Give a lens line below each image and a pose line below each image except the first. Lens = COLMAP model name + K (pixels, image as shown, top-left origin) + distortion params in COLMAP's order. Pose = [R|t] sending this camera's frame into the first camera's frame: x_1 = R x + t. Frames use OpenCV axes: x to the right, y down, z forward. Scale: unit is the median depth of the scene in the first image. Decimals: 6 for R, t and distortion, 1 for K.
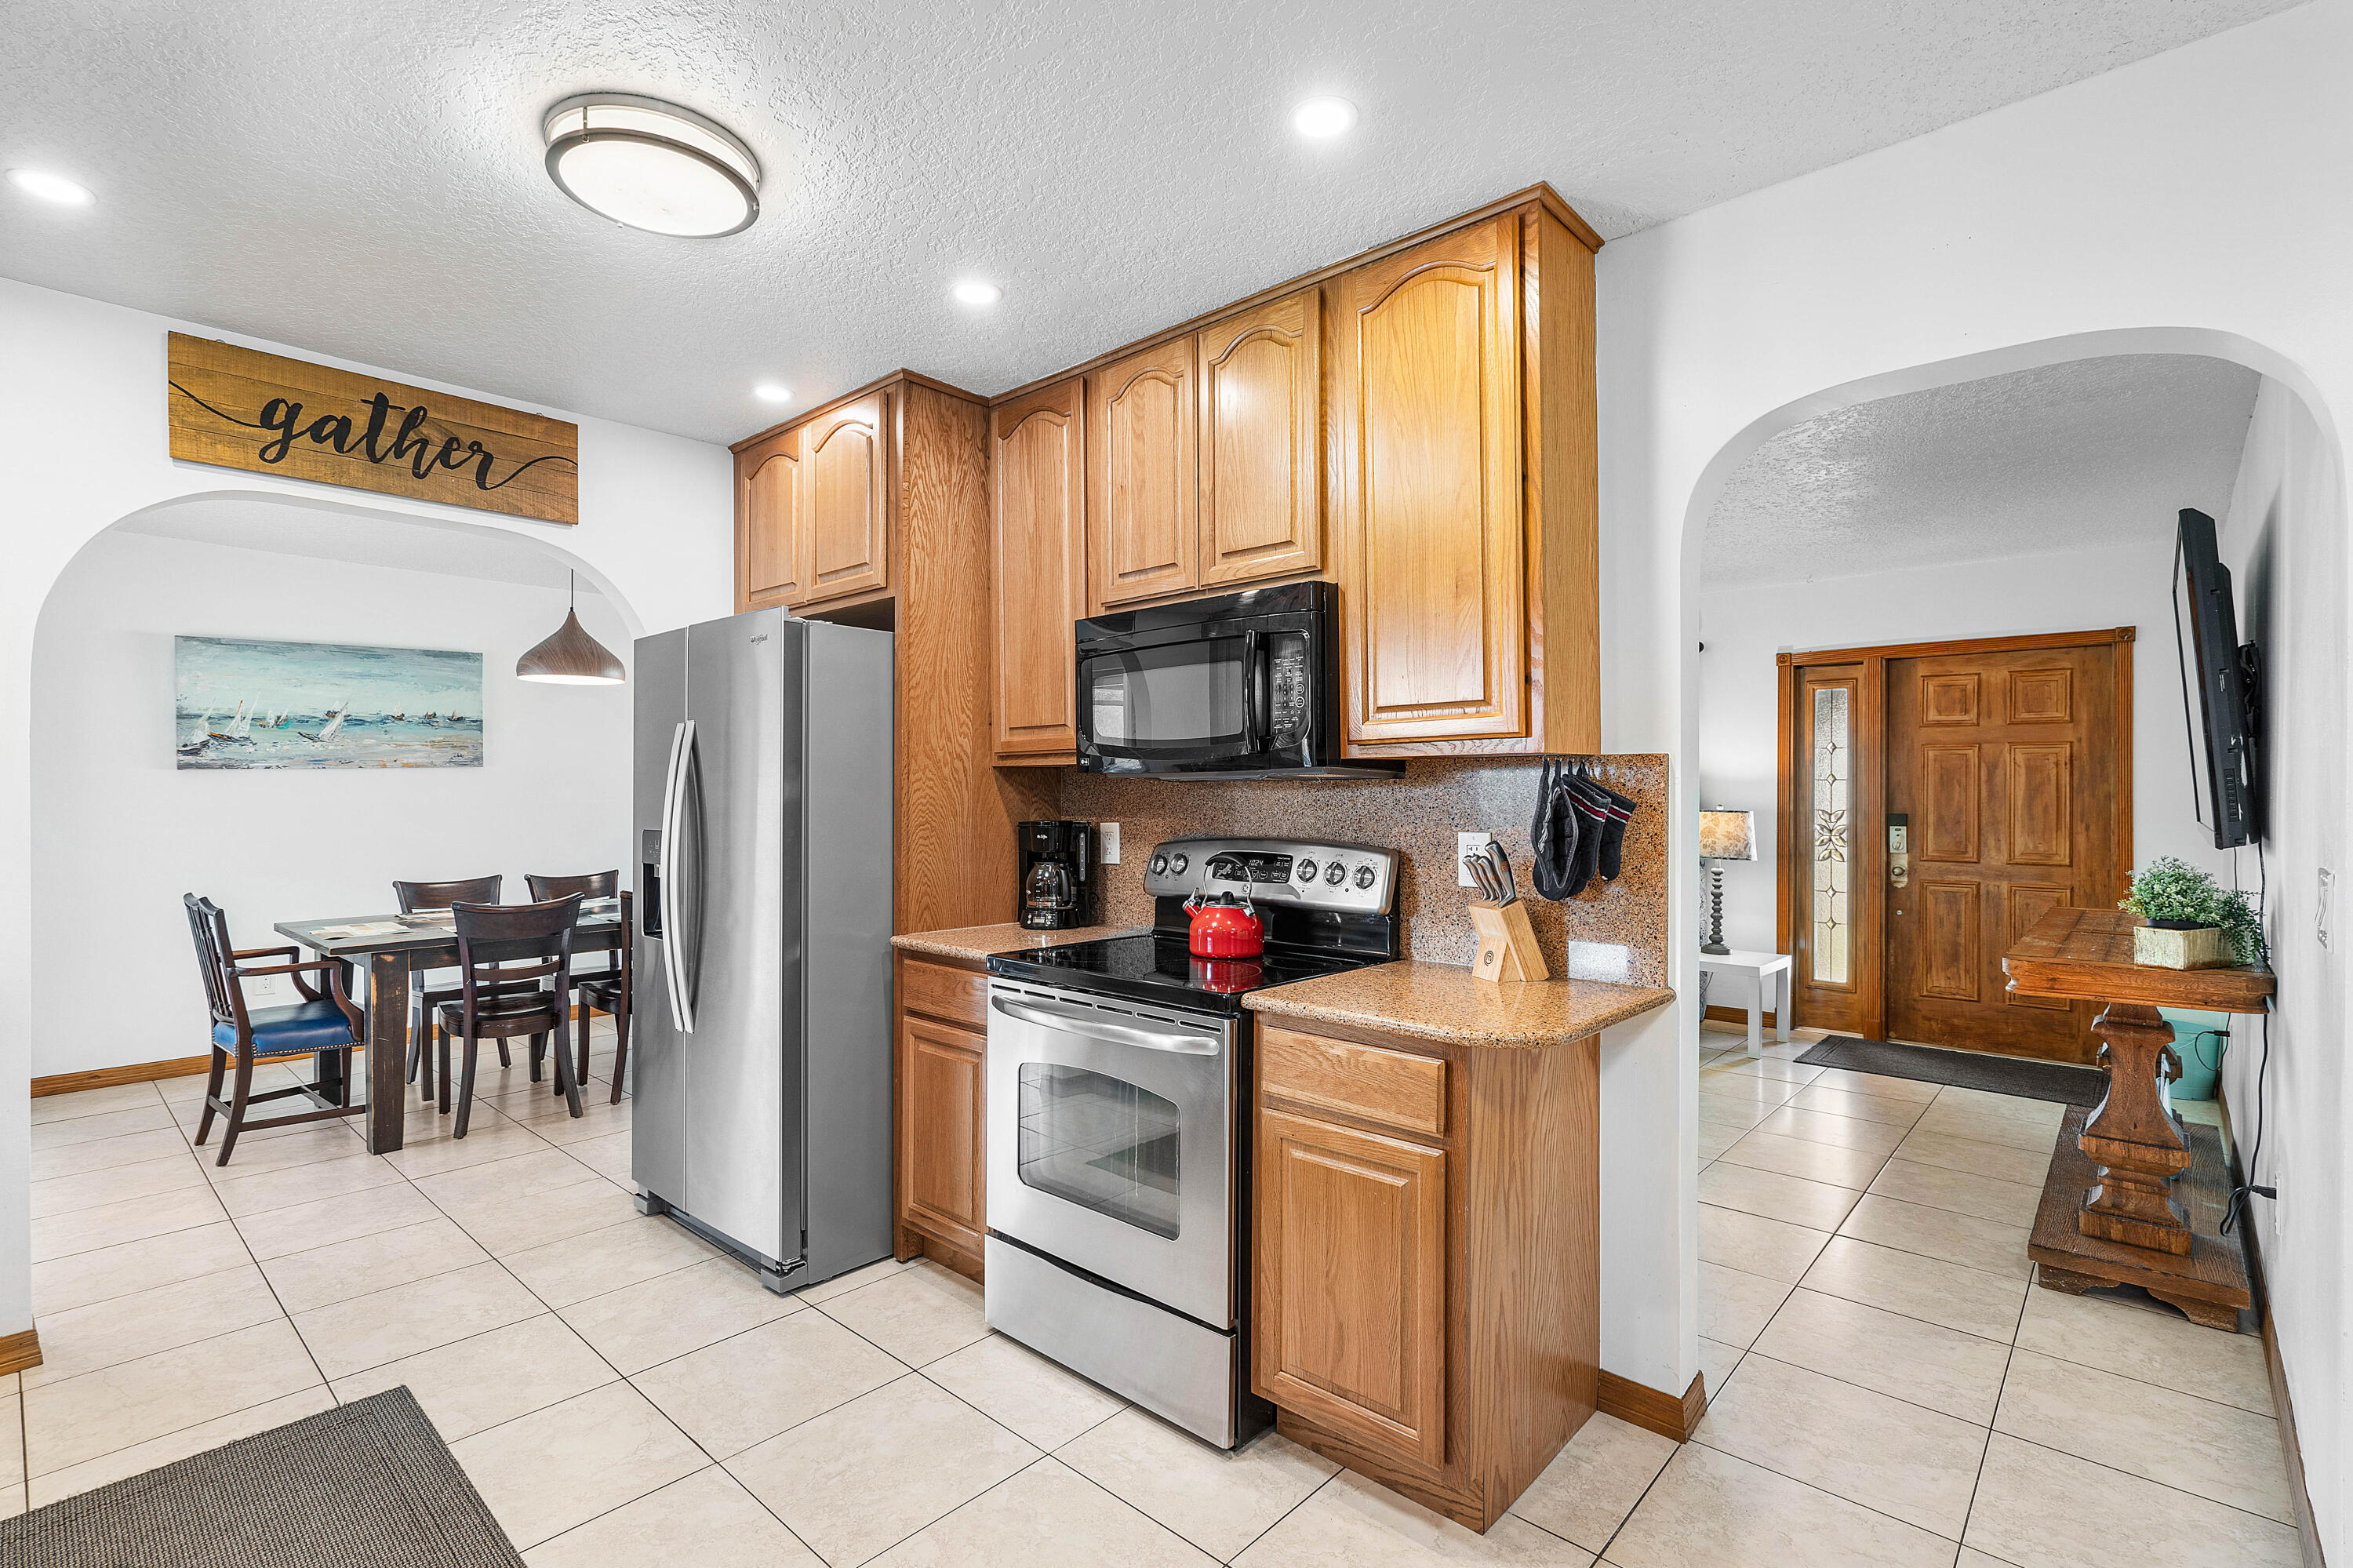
lens RADIAL K [[1085.5, 0, 1163.8], [0, 1085.5, 785.4], [0, 0, 1]] dist [-0.000162, 0.000026]
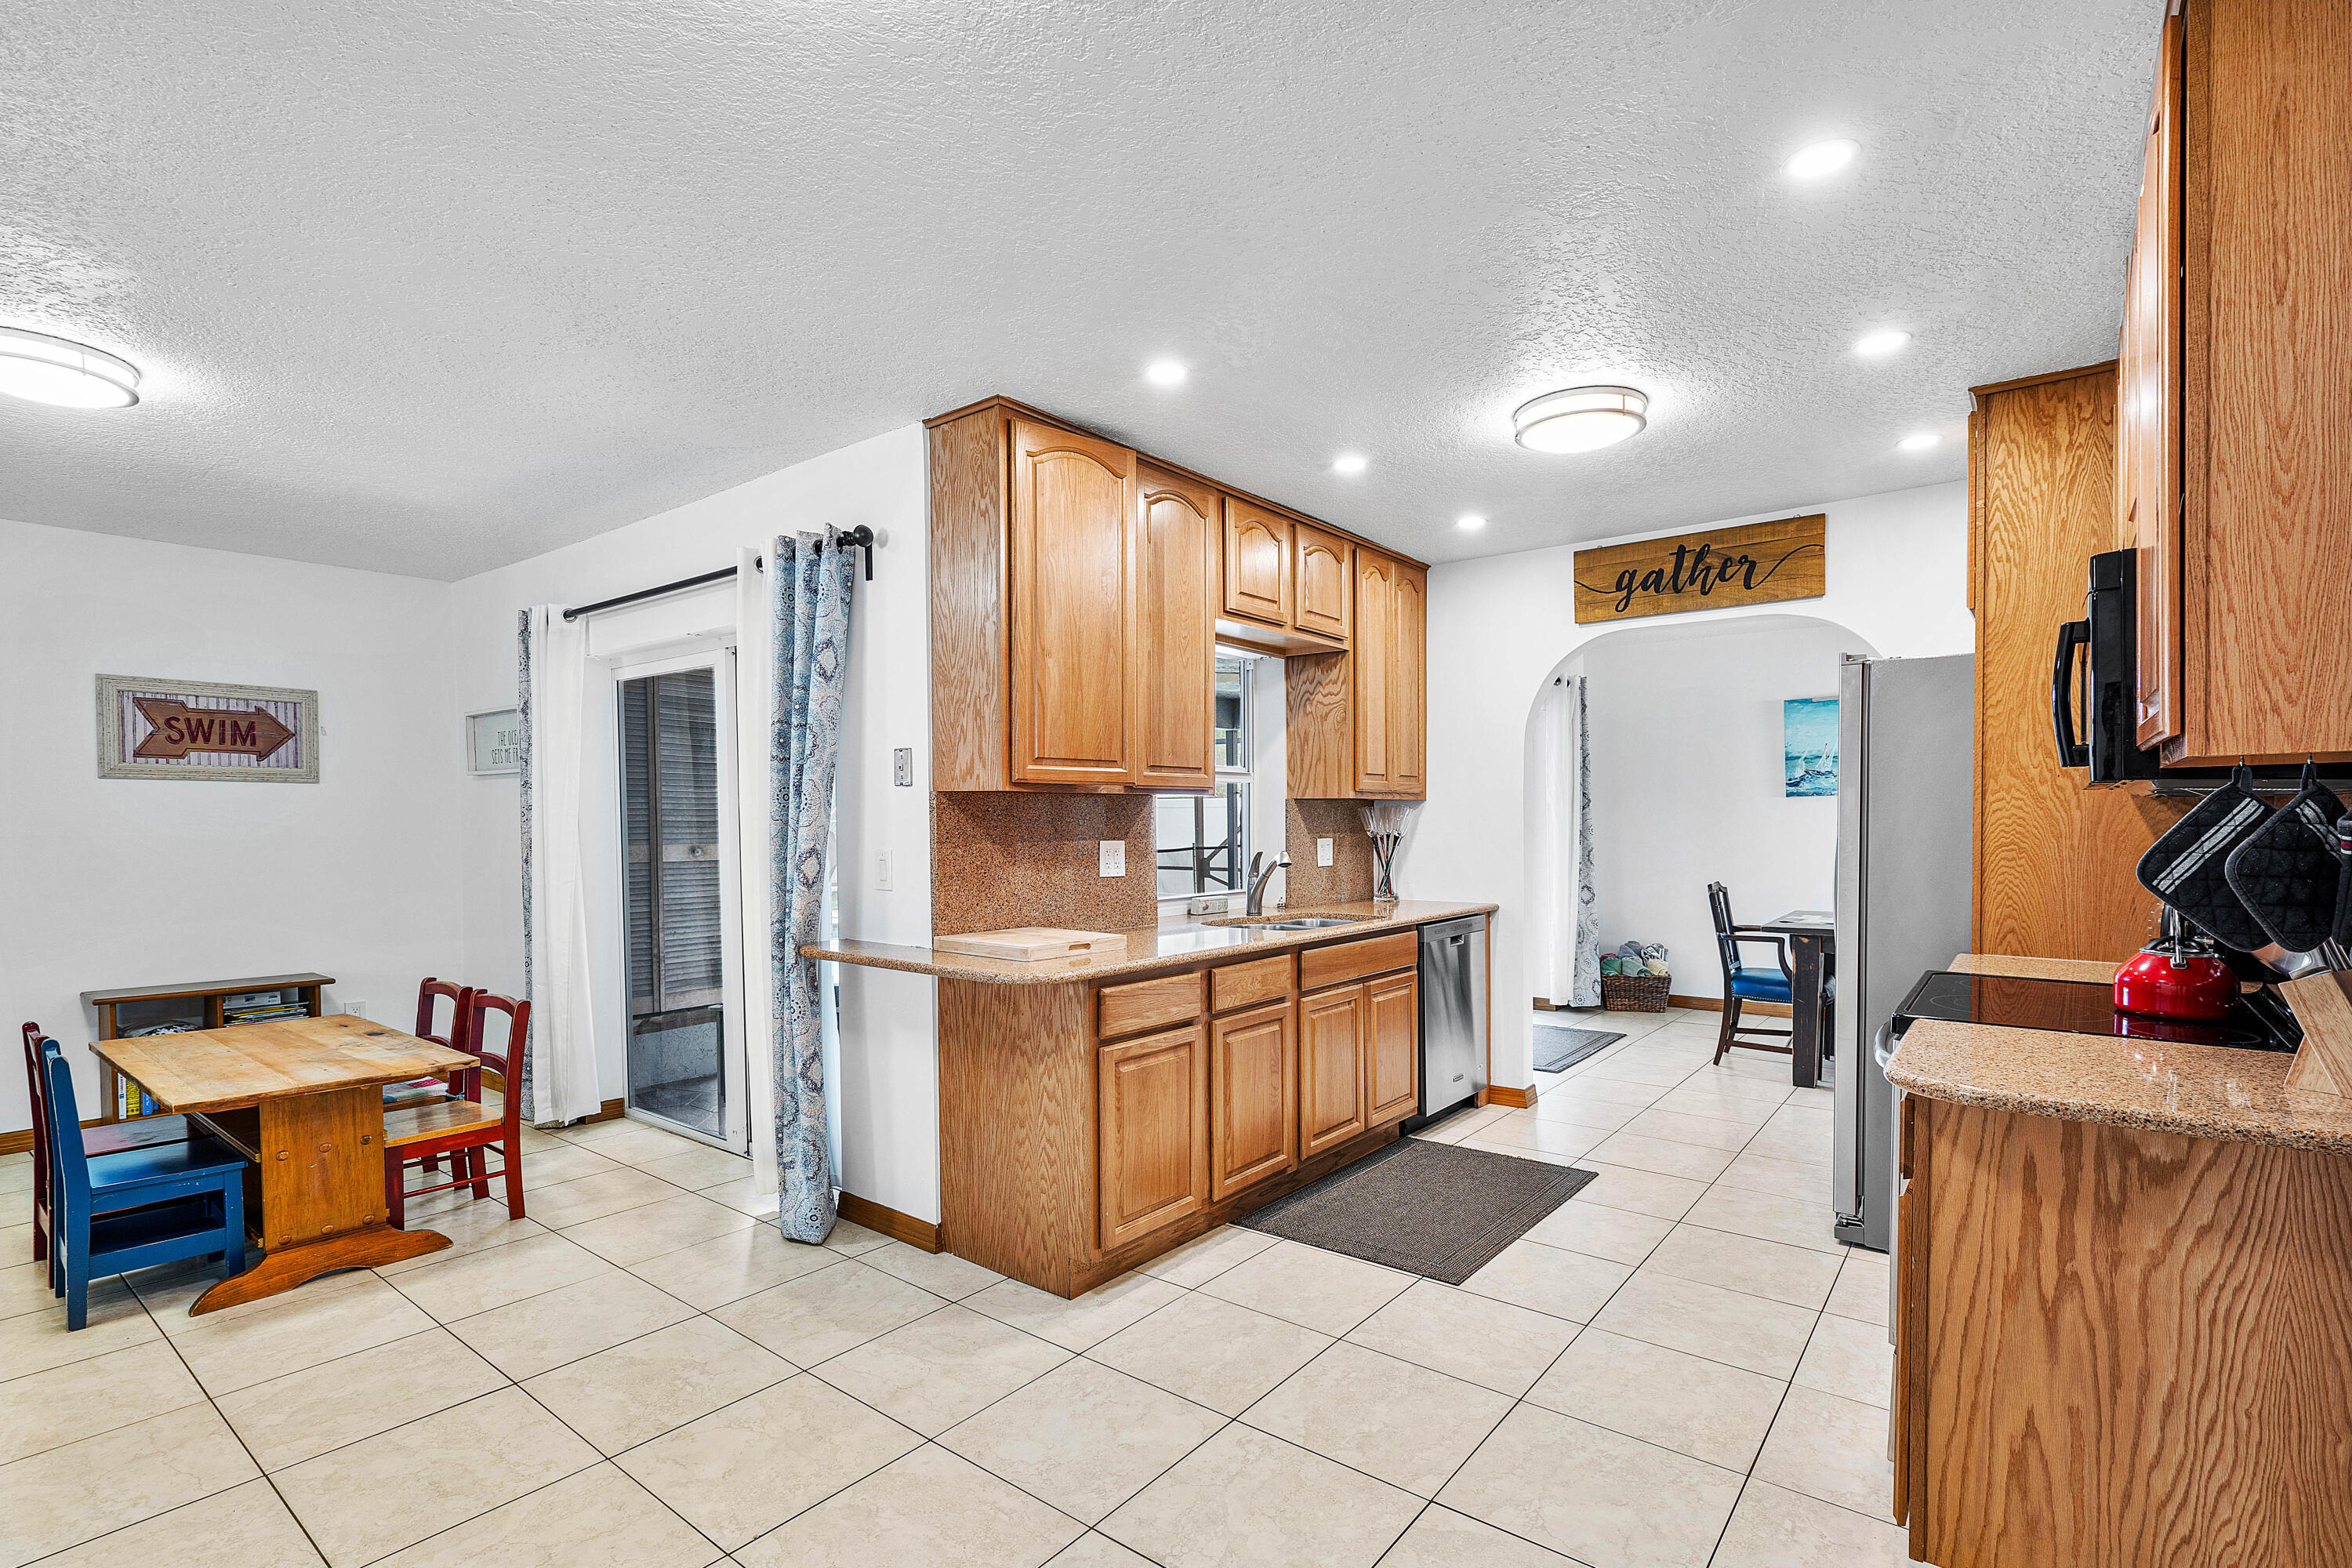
lens RADIAL K [[1099.0, 0, 1170.3], [0, 1099.0, 837.5], [0, 0, 1]] dist [-0.002395, -0.000186]
pose [[0.073507, 0.019230, -0.997109, 0.697456], [0.009743, 0.999753, 0.019999, 0.001853], [0.997247, -0.011185, 0.073302, 0.179534]]
